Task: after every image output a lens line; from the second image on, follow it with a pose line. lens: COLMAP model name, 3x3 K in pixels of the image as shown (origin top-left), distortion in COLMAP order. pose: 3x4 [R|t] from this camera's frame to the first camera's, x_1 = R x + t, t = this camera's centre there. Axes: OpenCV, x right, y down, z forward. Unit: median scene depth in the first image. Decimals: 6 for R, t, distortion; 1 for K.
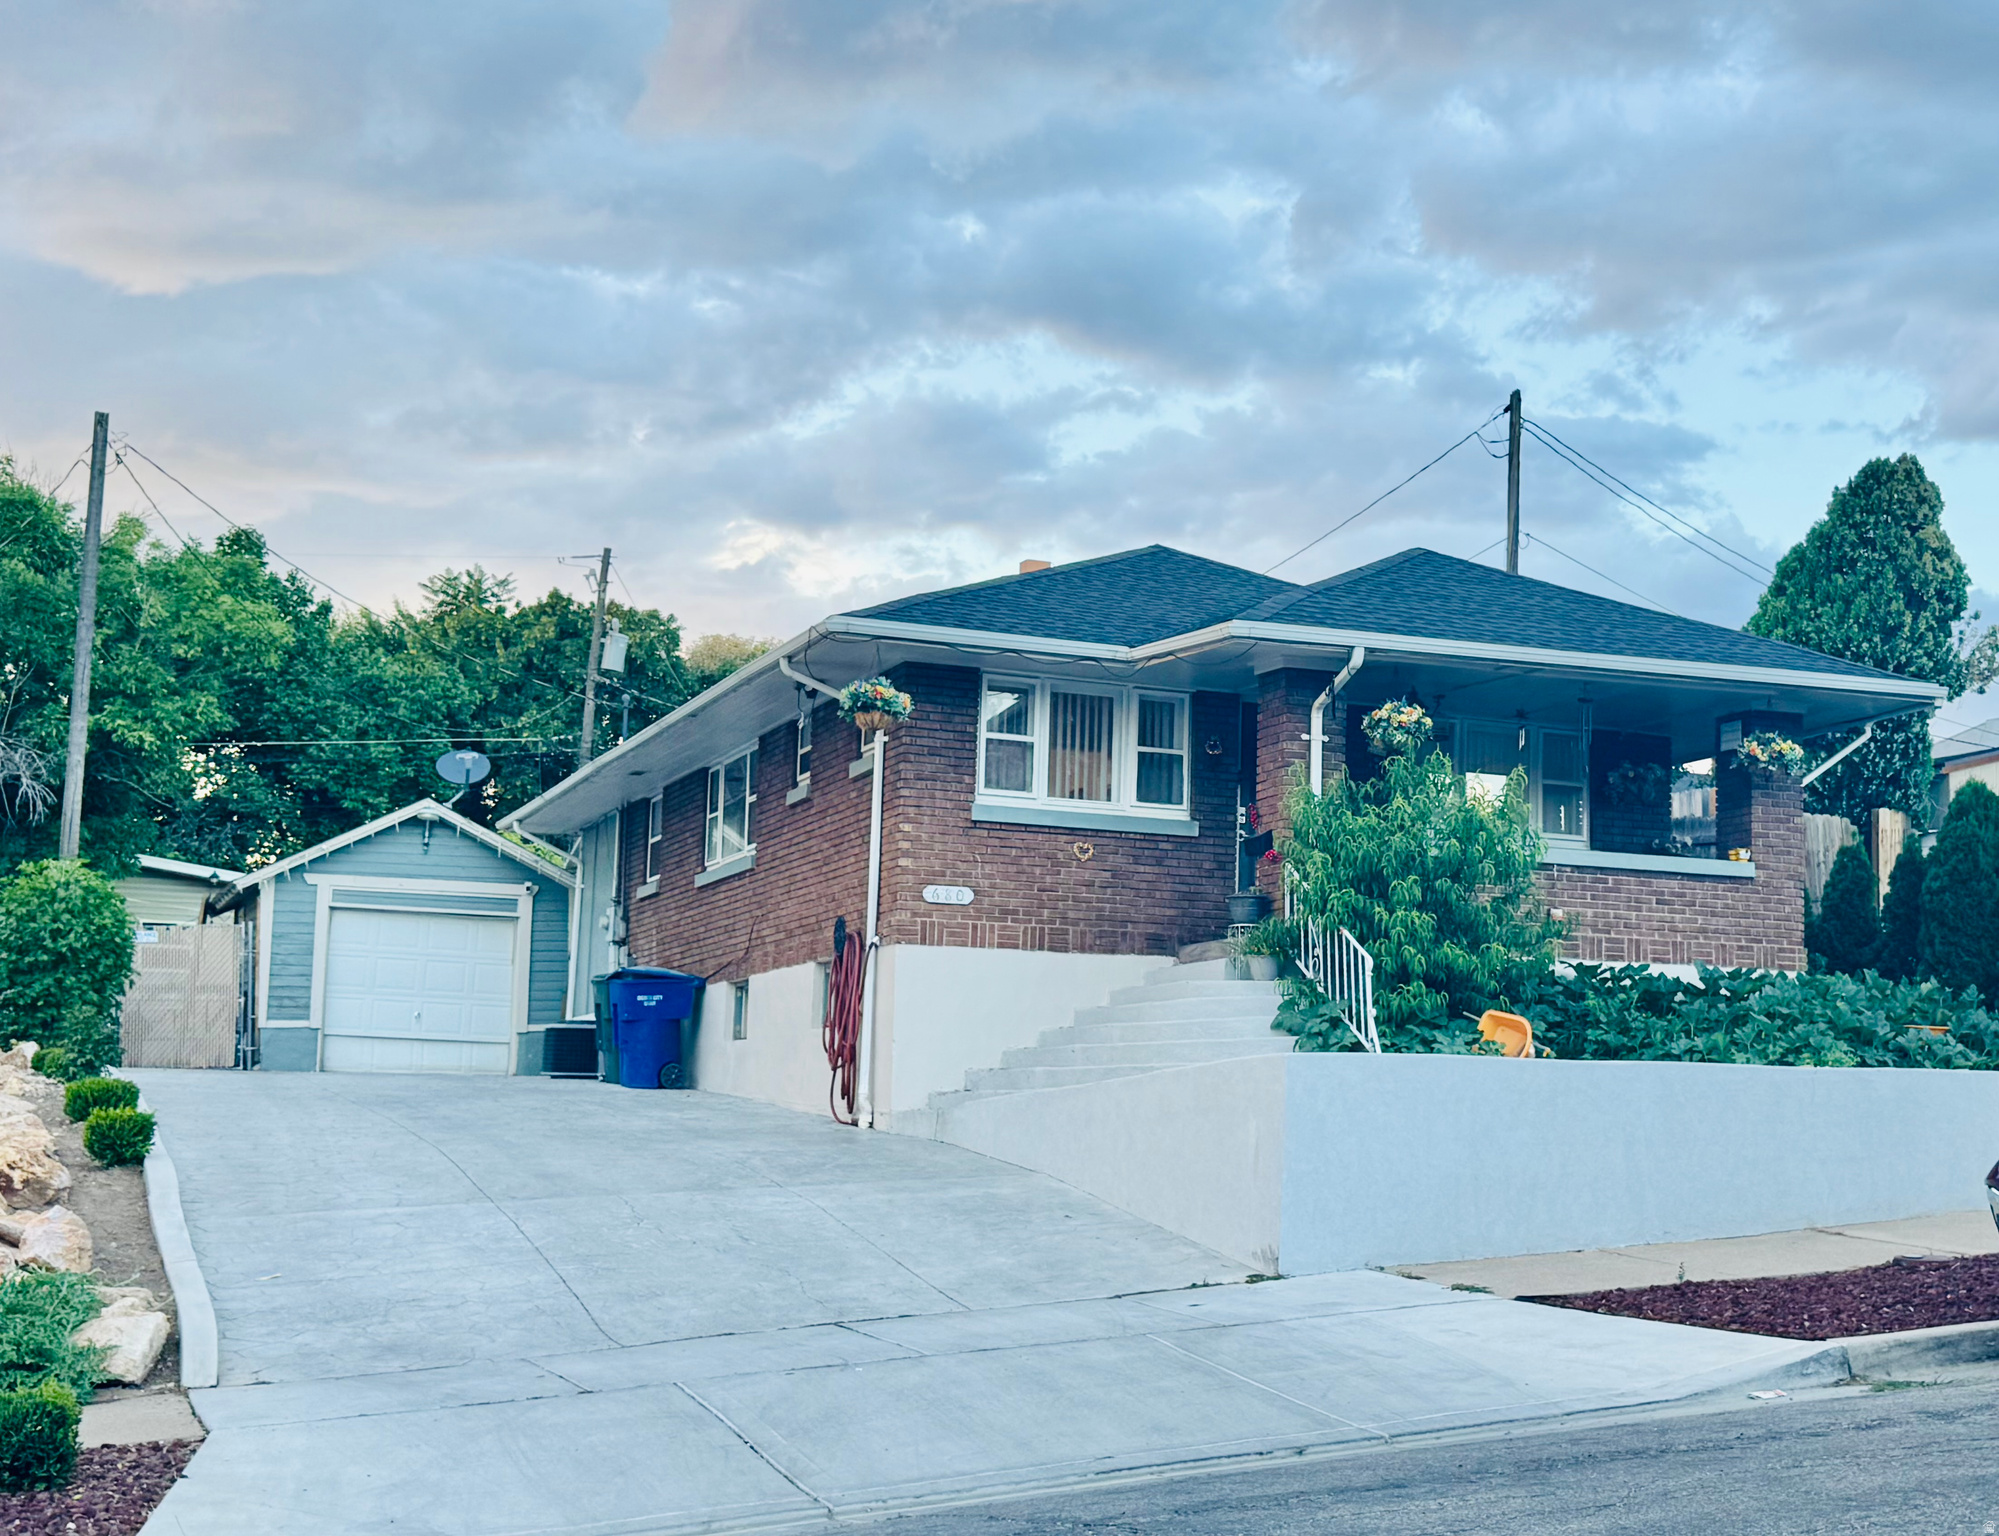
lens RADIAL K [[3231.7, 0, 1316.6], [0, 3231.7, 772.4], [0, 0, 1]] dist [0.151367, -0.575684]
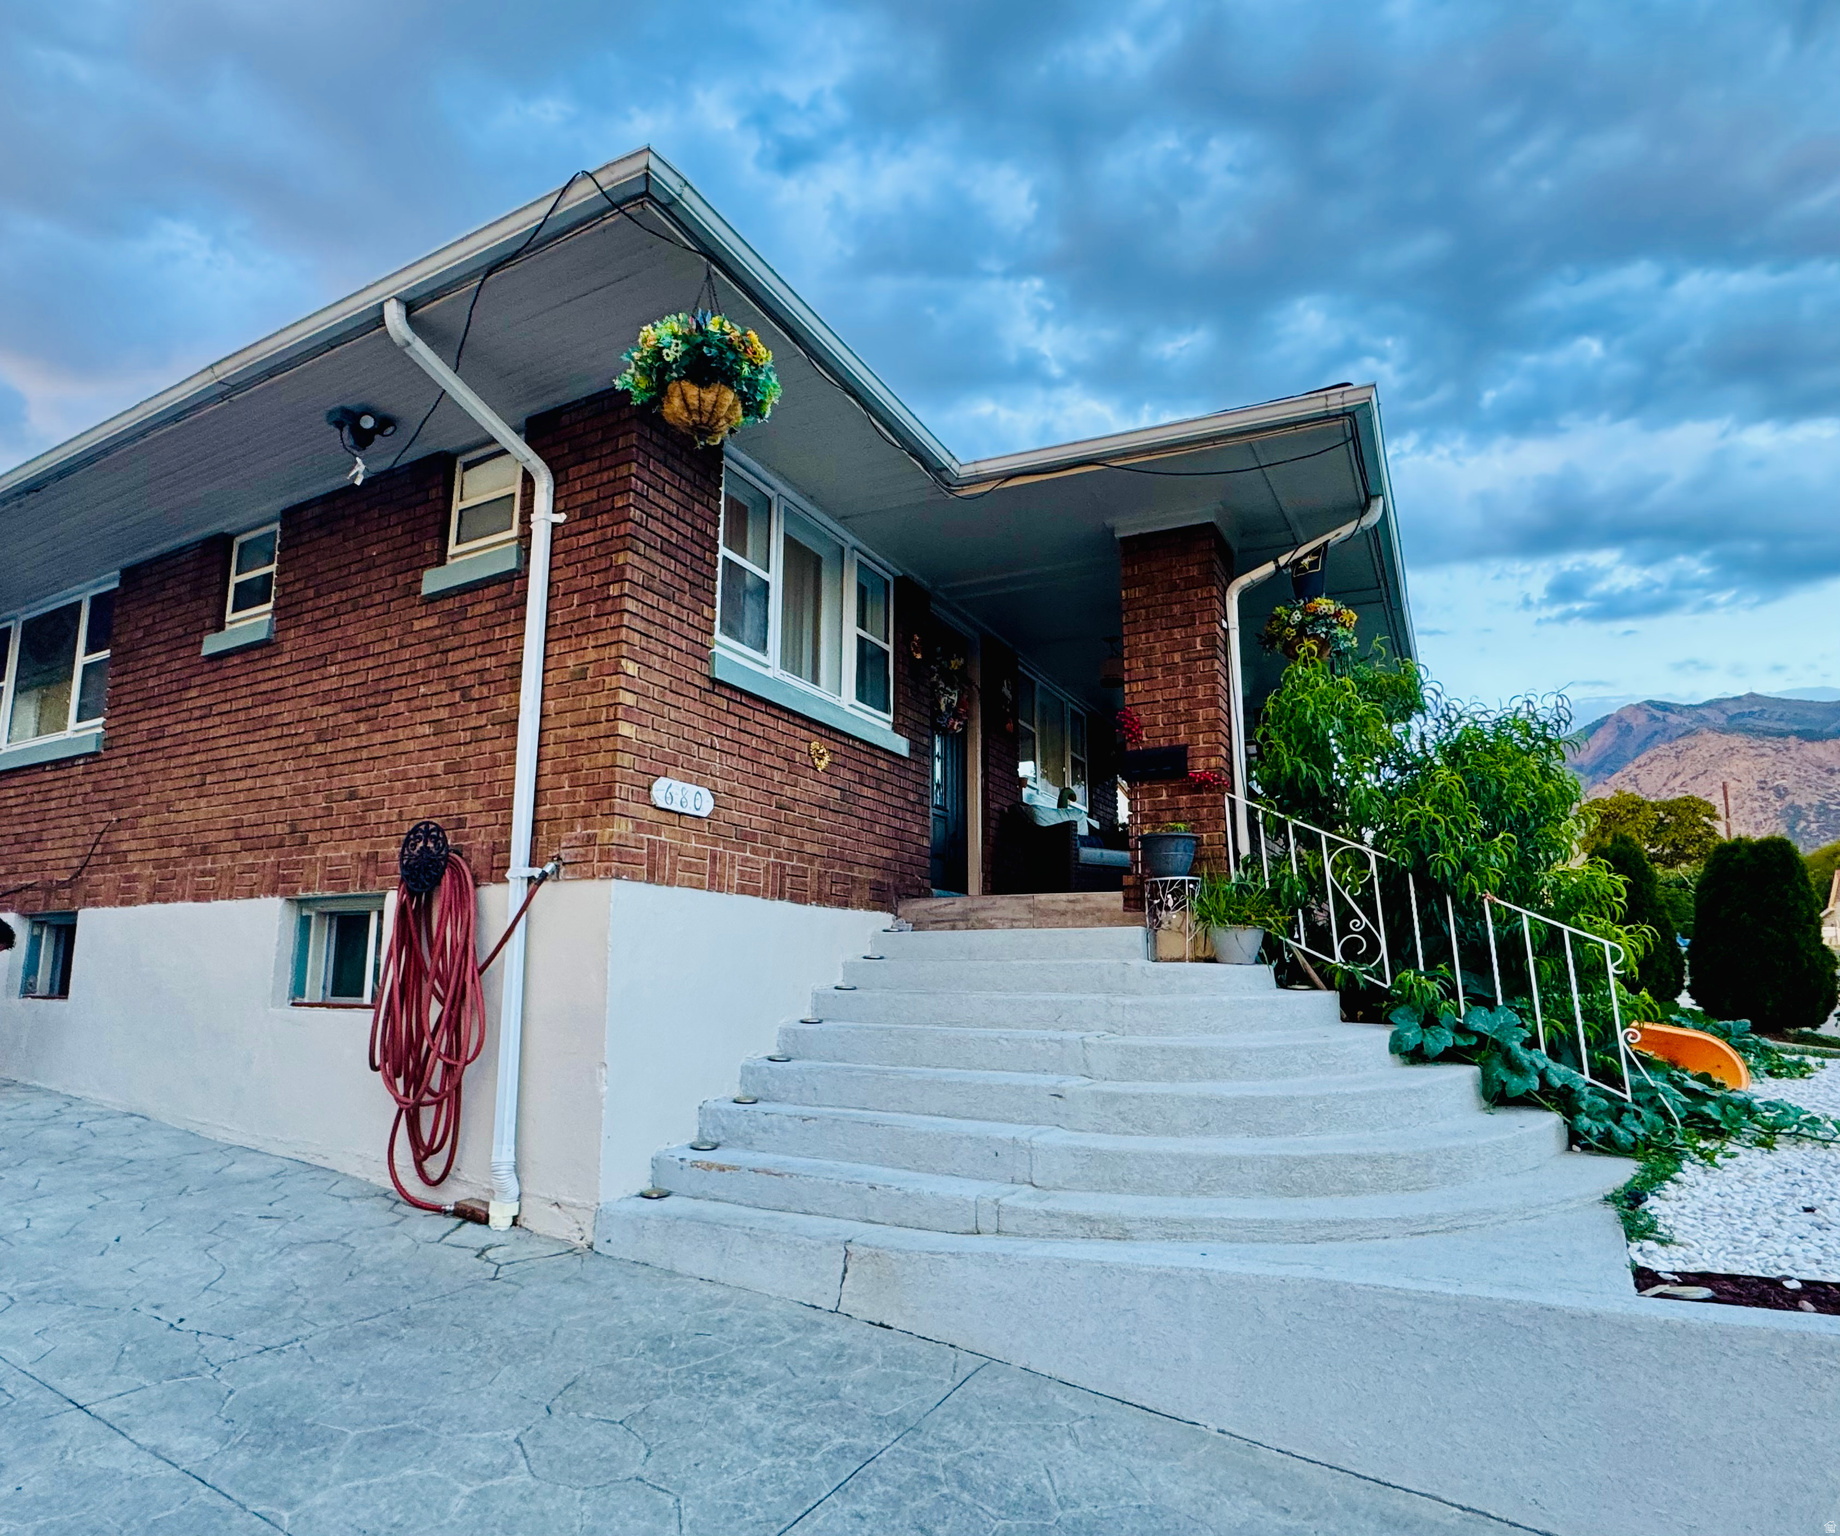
lens RADIAL K [[1082.4, 0, 921.0], [0, 1082.4, 823.2], [0, 0, 1]] dist [-0.005125, -0.000824]
pose [[0.803246, 0.080896, 0.590128, -0.189647], [-0.073518, 0.996624, -0.036551, 0.045448], [-0.591093, -0.014026, 0.806482, 0.807199]]
